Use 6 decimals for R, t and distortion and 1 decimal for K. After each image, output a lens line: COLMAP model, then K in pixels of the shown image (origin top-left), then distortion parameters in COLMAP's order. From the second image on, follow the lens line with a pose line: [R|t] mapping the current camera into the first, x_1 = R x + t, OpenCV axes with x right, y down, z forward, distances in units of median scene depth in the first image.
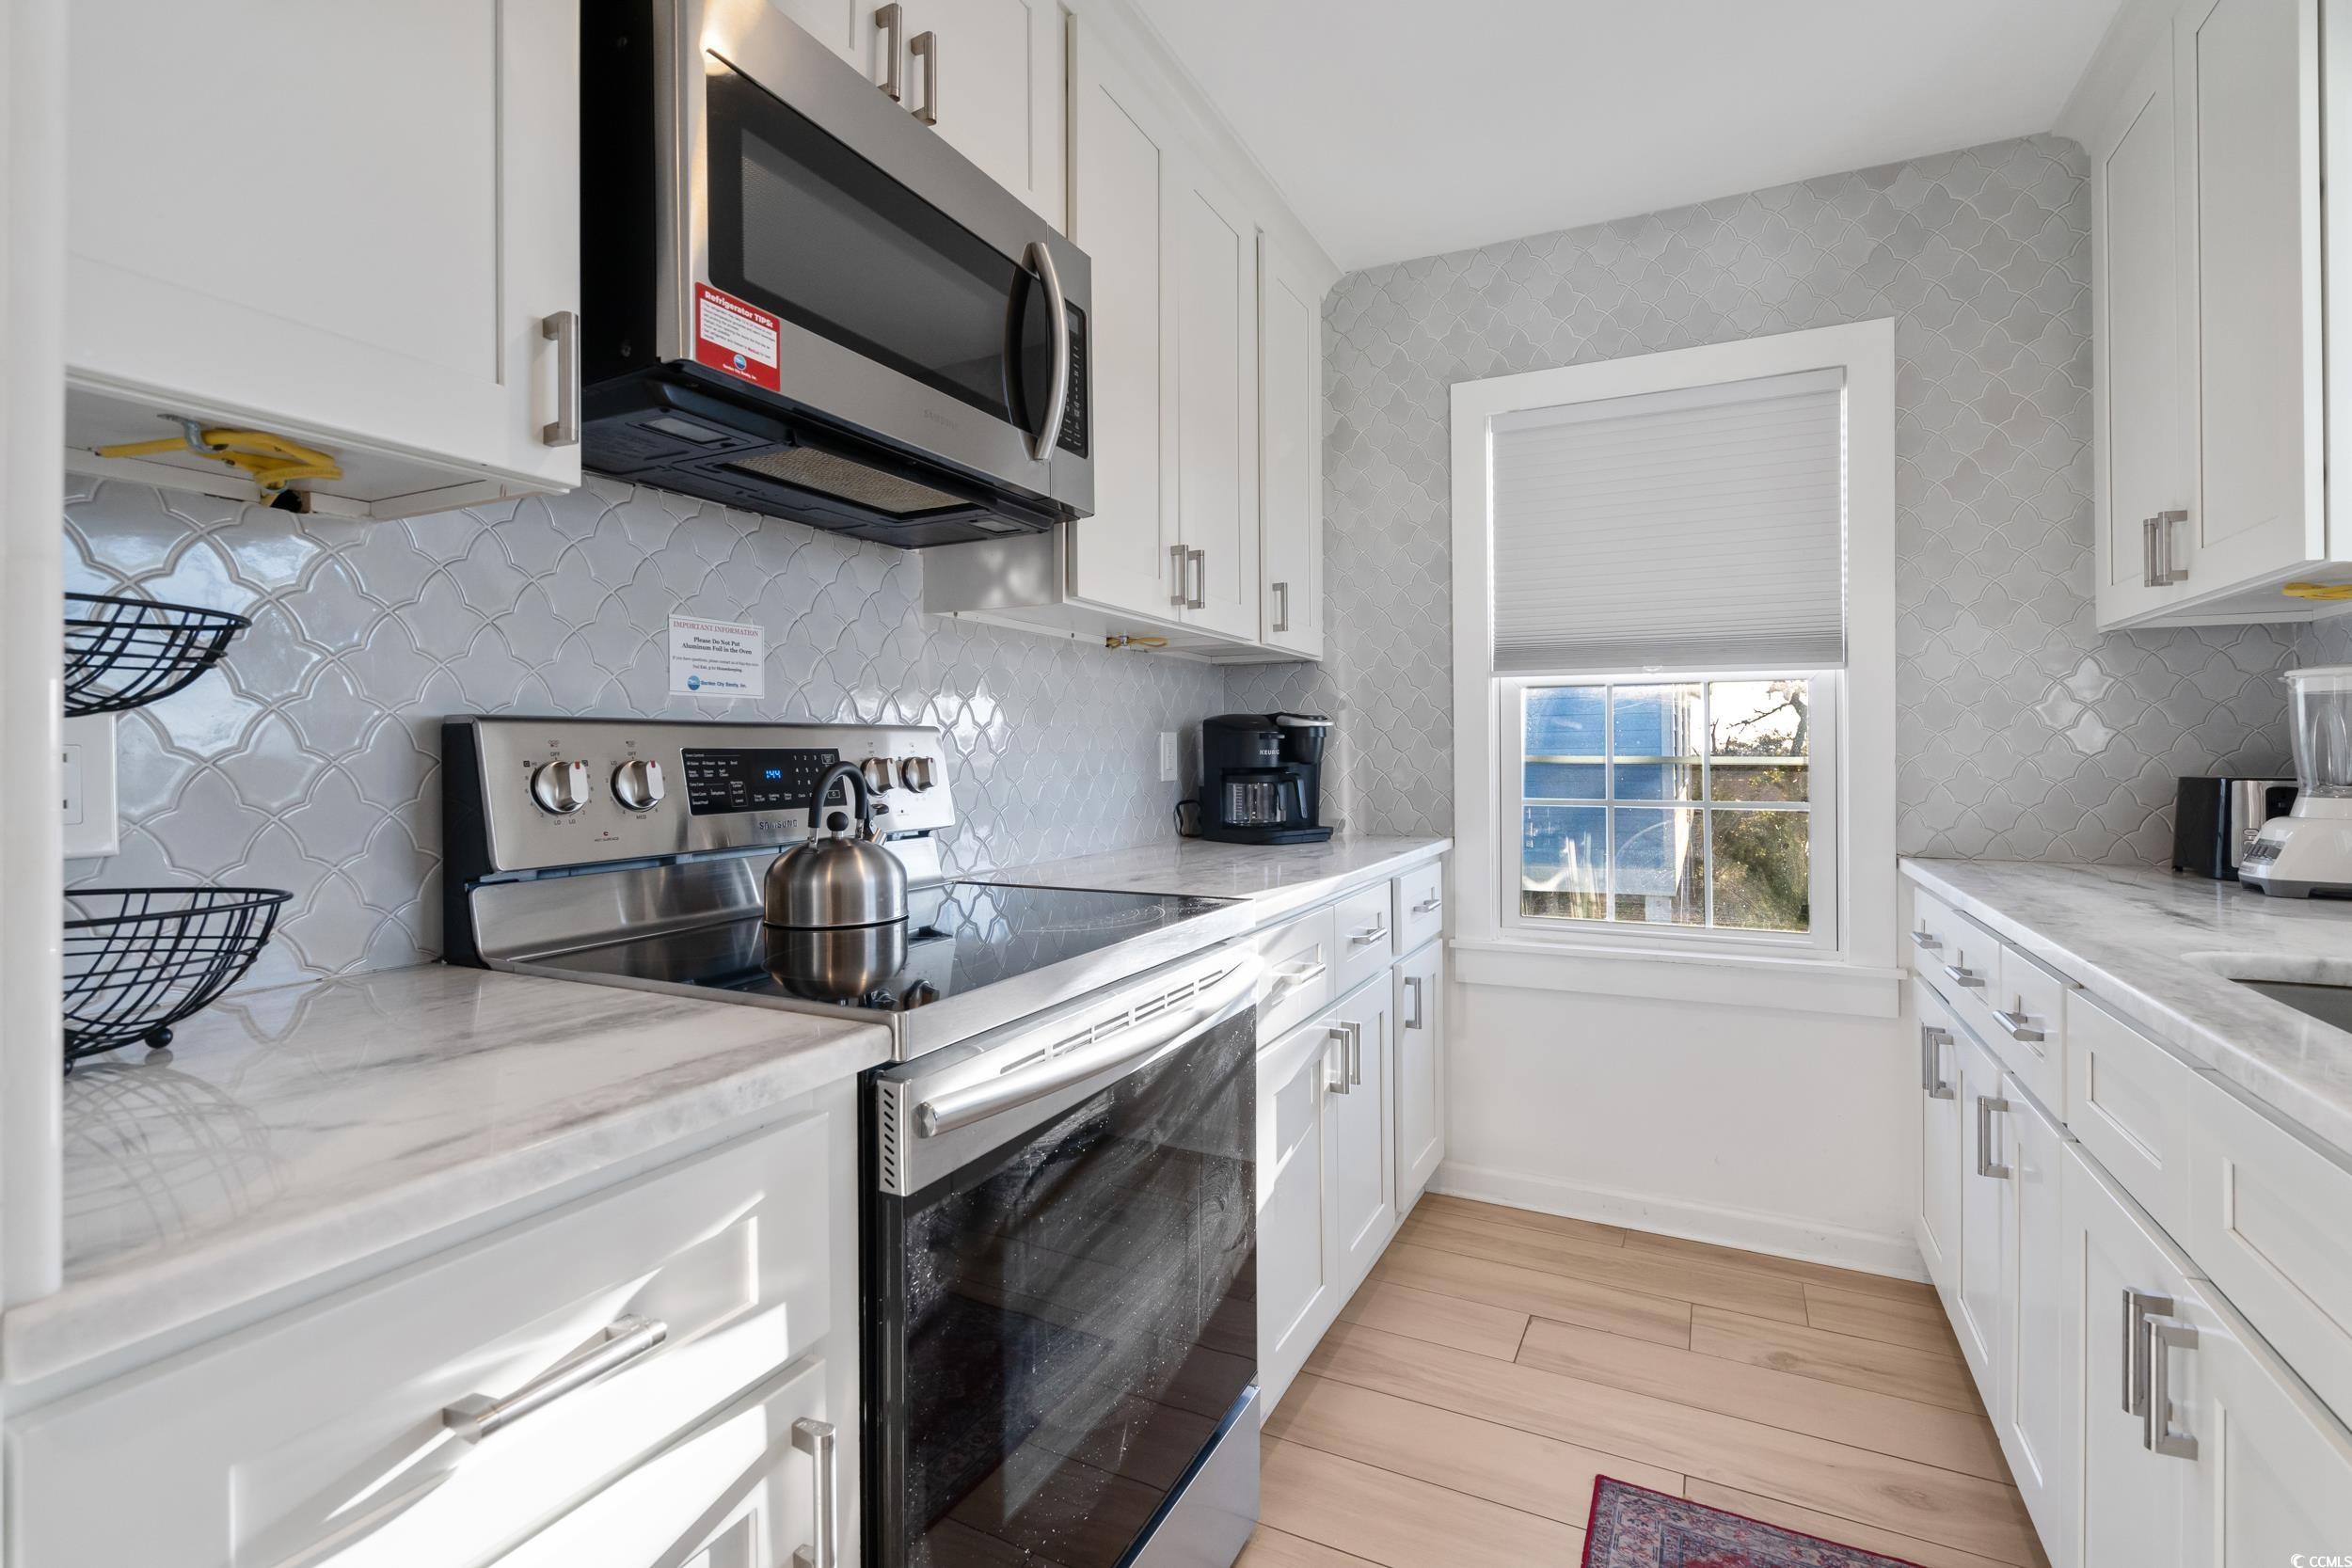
lens RADIAL K [[1100.0, 0, 1183.0], [0, 1100.0, 745.5], [0, 0, 1]] dist [-0.001304, 0.000401]
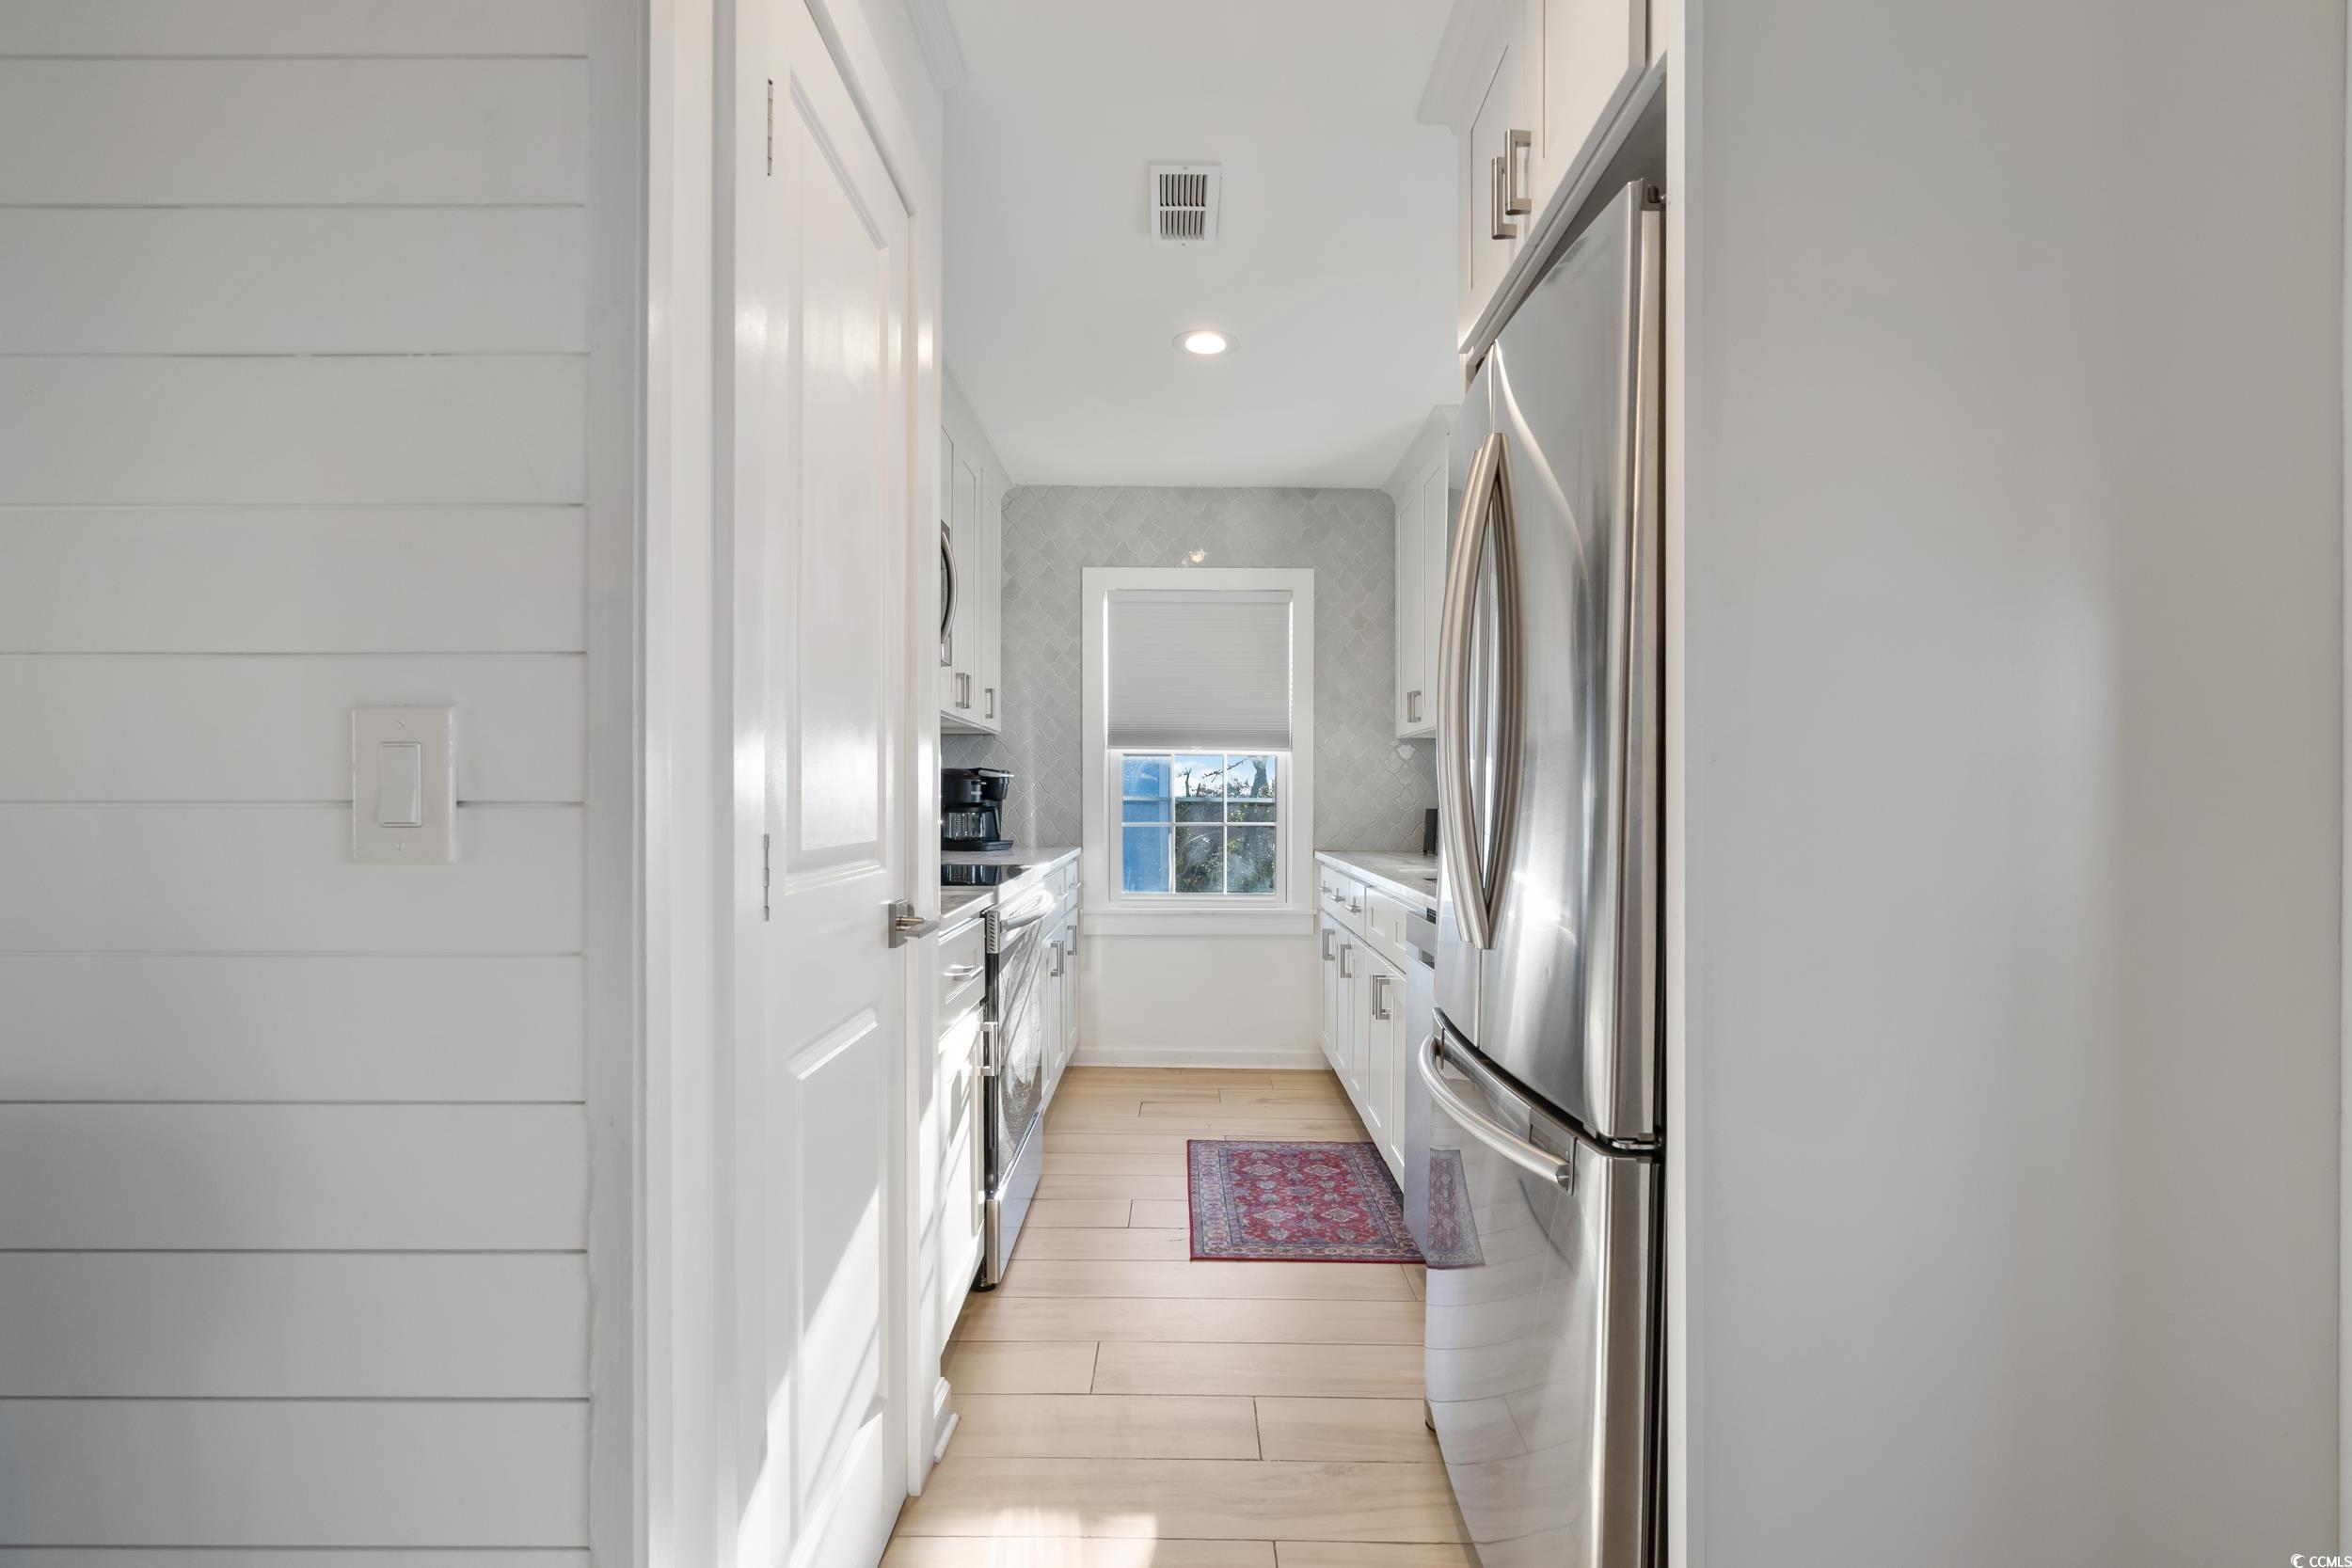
lens RADIAL K [[1103.4, 0, 1202.3], [0, 1103.4, 794.8], [0, 0, 1]] dist [-0.002075, 0.000516]
pose [[0.891175, 0.007142, 0.453603, -0.449705], [-0.008725, 0.999961, 0.001396, 0.004433], [-0.453575, -0.005202, 0.891203, -0.711986]]
